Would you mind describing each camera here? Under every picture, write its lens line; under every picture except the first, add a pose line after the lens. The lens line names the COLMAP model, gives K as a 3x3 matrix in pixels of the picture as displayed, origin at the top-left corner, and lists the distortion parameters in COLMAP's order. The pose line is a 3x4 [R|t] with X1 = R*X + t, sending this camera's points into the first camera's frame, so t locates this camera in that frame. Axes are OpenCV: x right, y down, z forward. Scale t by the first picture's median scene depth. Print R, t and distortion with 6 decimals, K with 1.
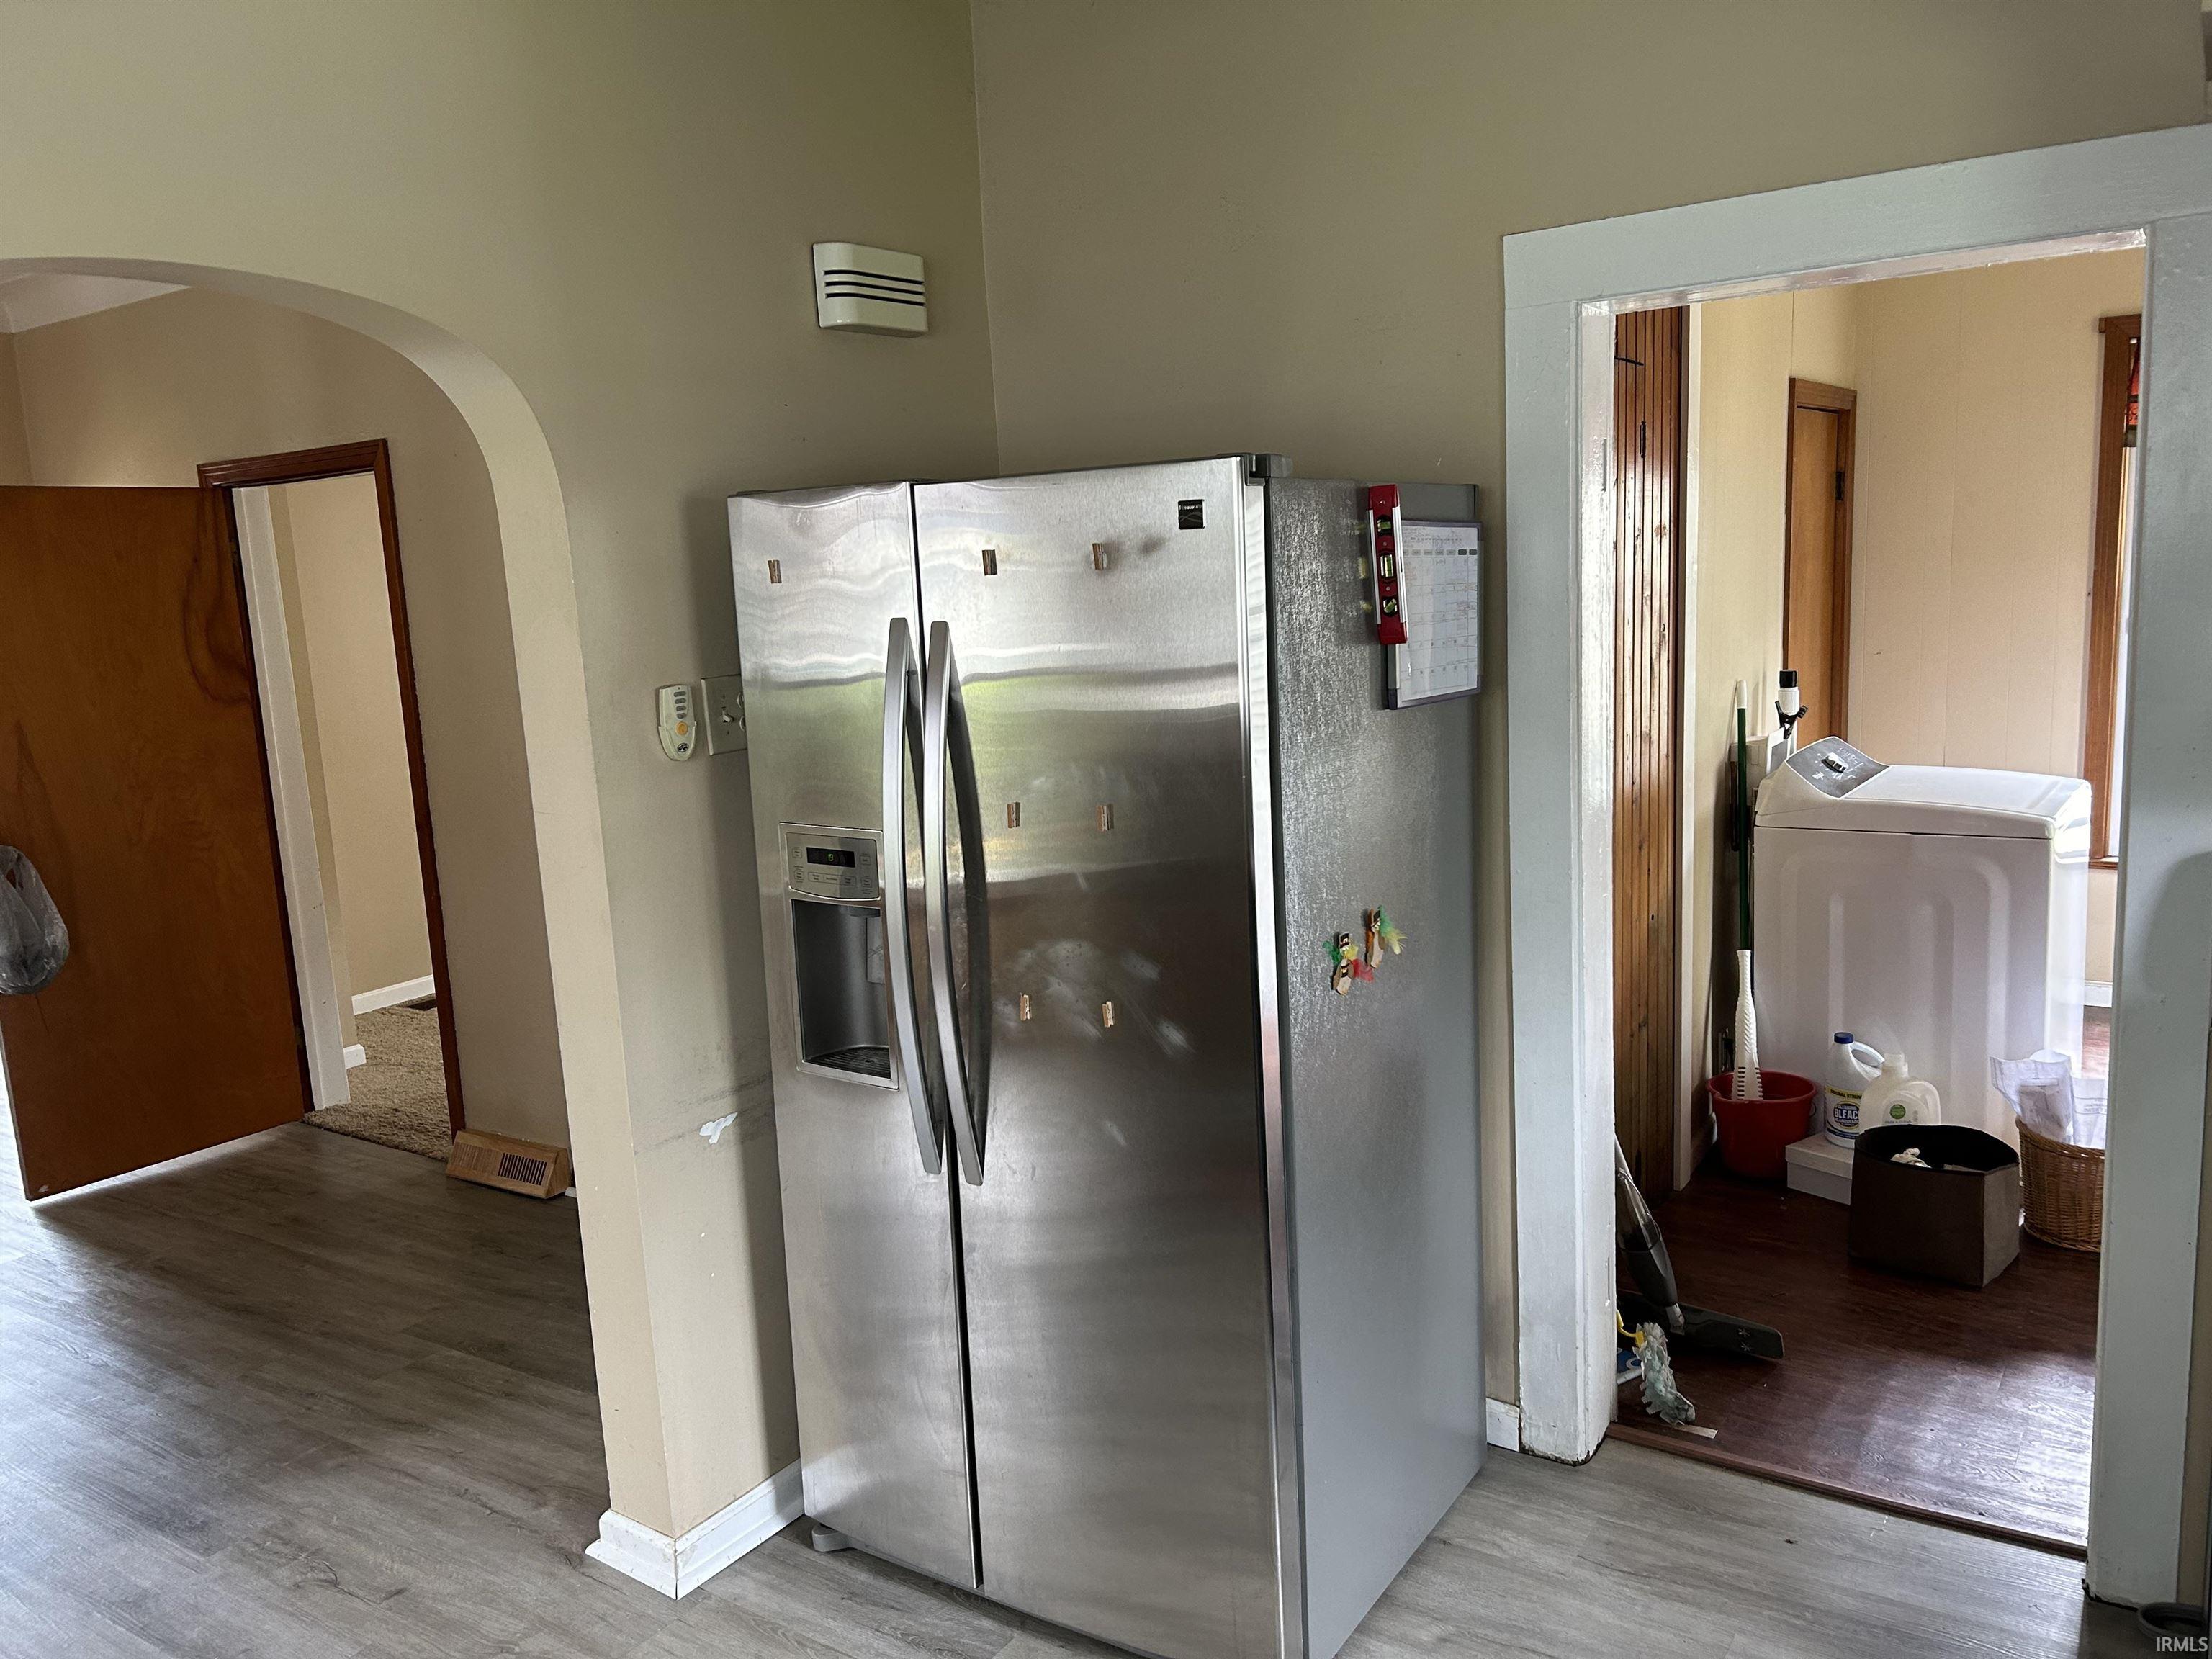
lens RADIAL K [[1678.2, 0, 1112.2], [0, 1678.2, 833.0], [0, 0, 1]] dist [0.034596, 0.000753]
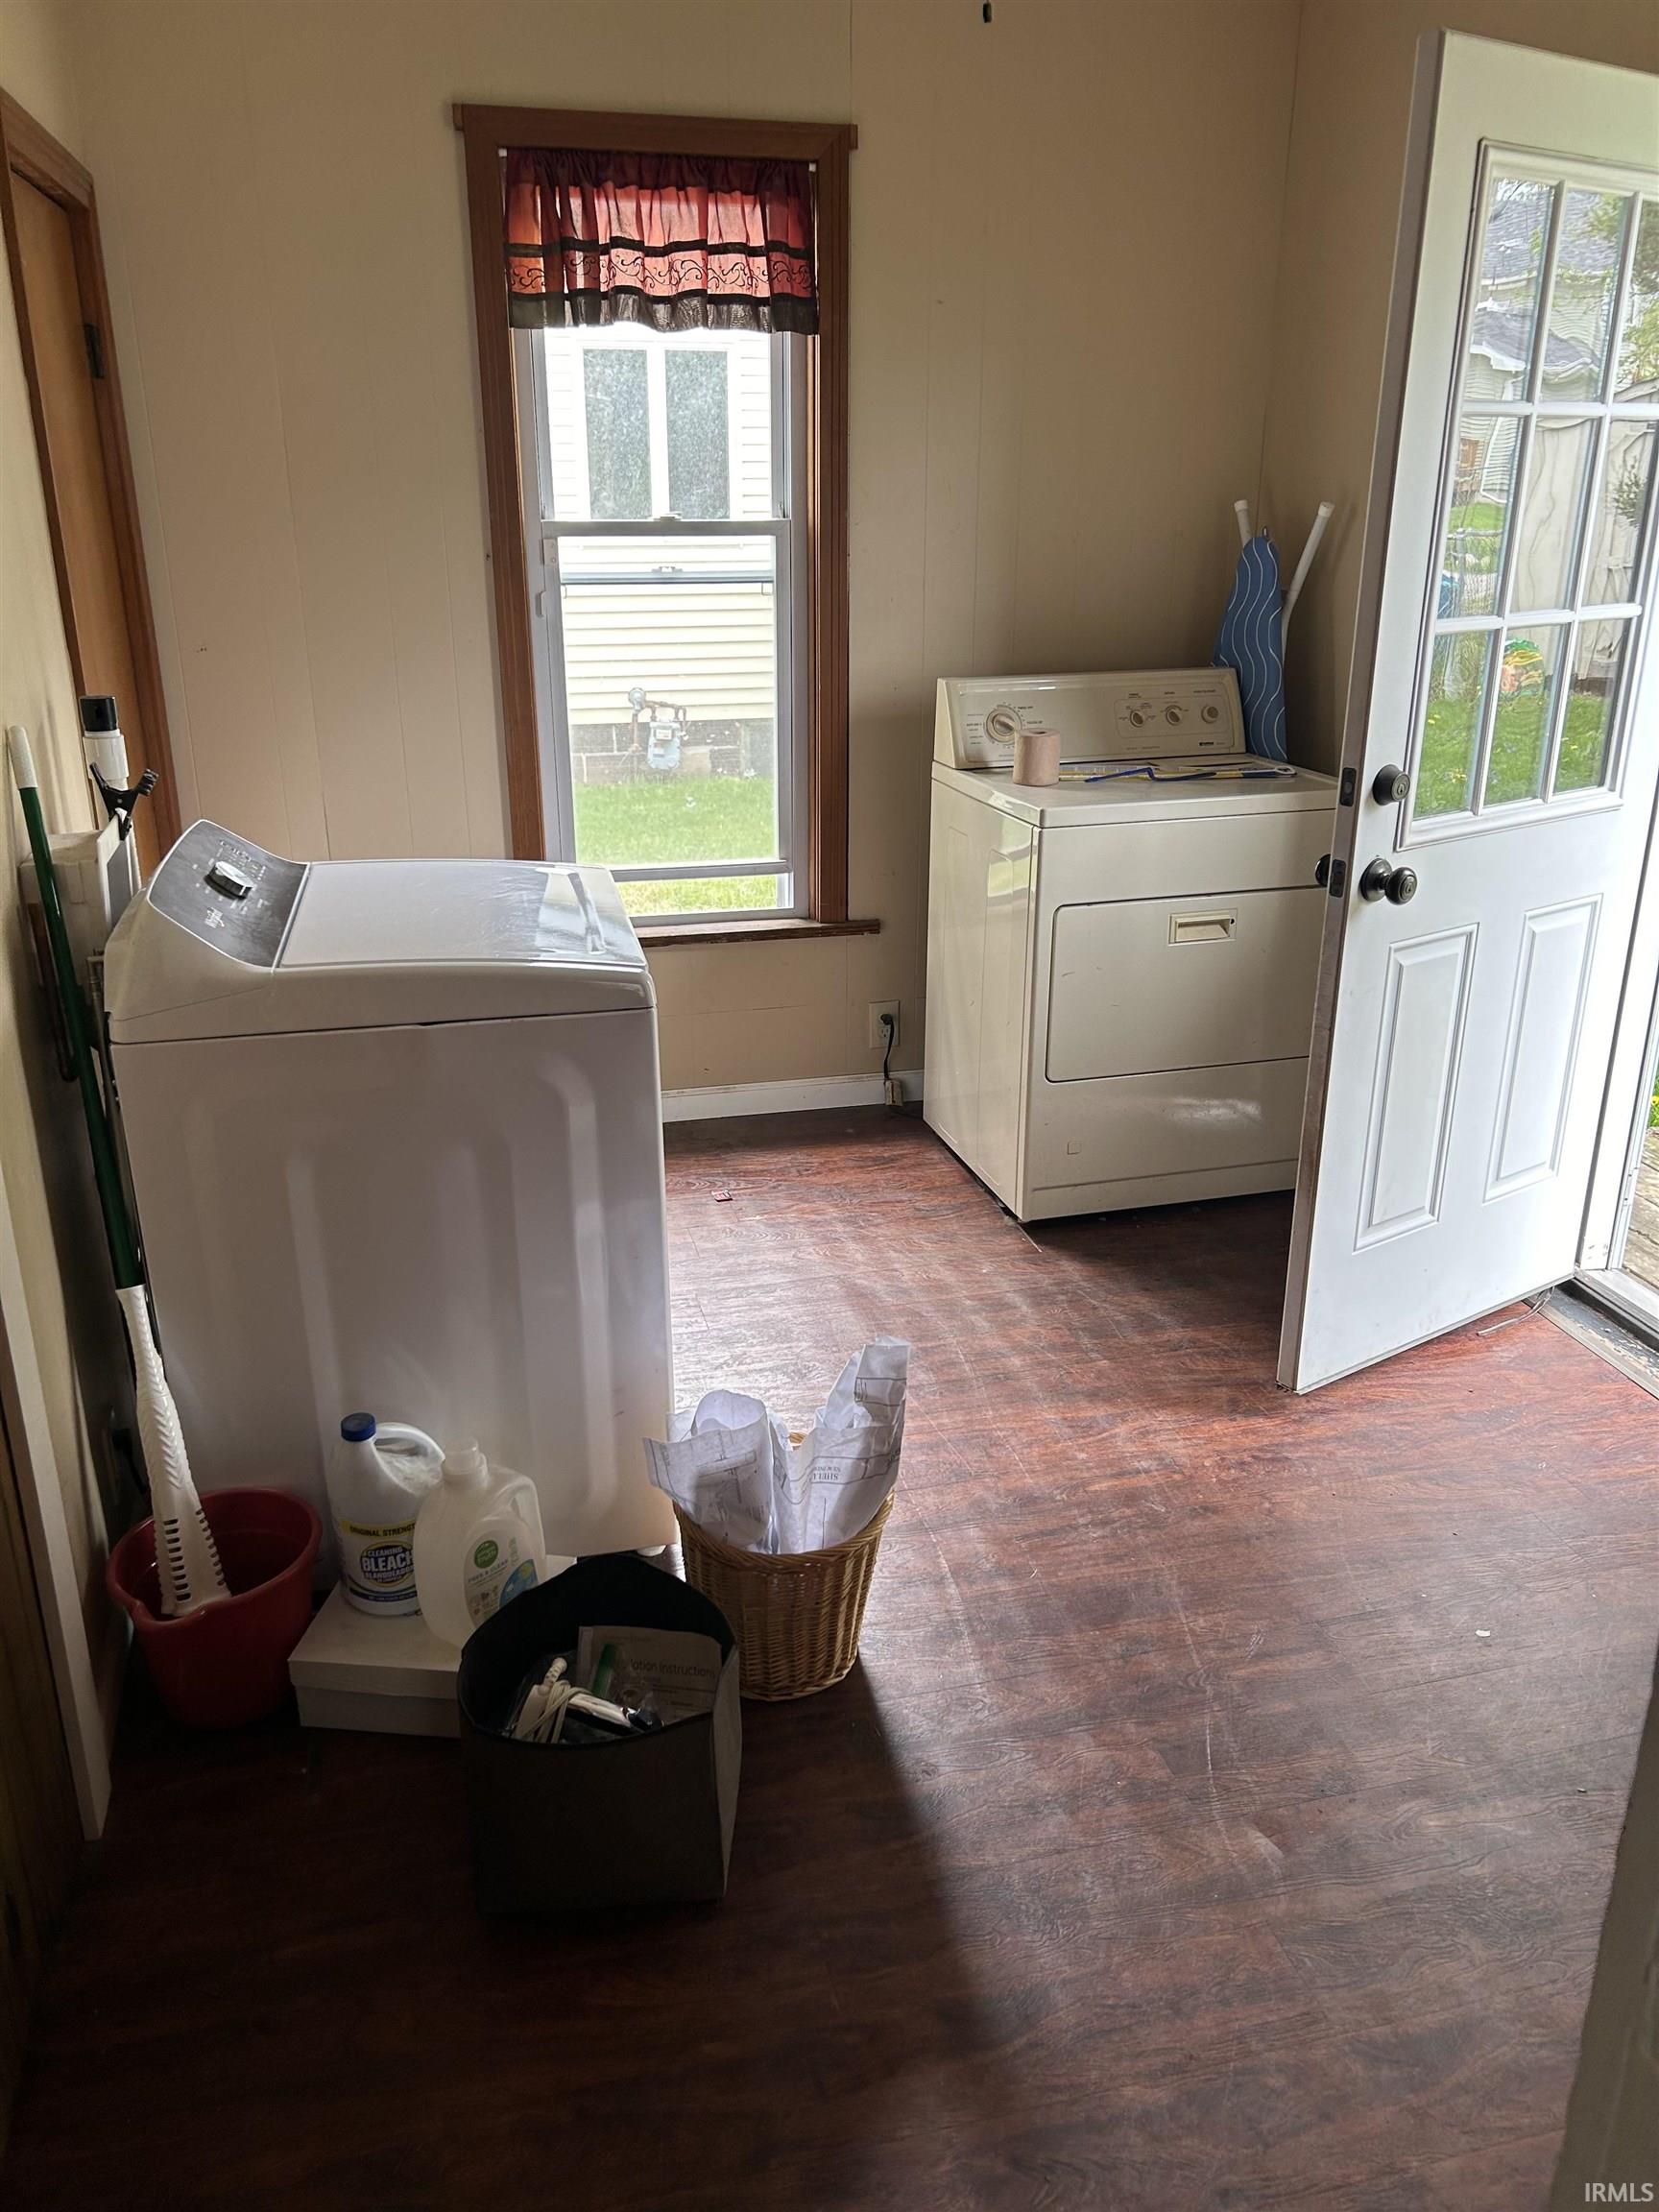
lens RADIAL K [[1678.2, 0, 837.1], [0, 1678.2, 1101.9], [0, 0, 1]] dist [0.034596, 0.000753]
pose [[0.672227, -0.210497, 0.709790, 0.182511], [0.092419, 0.975088, 0.201646, -0.067263], [-0.734554, -0.069954, 0.674935, 0.543115]]
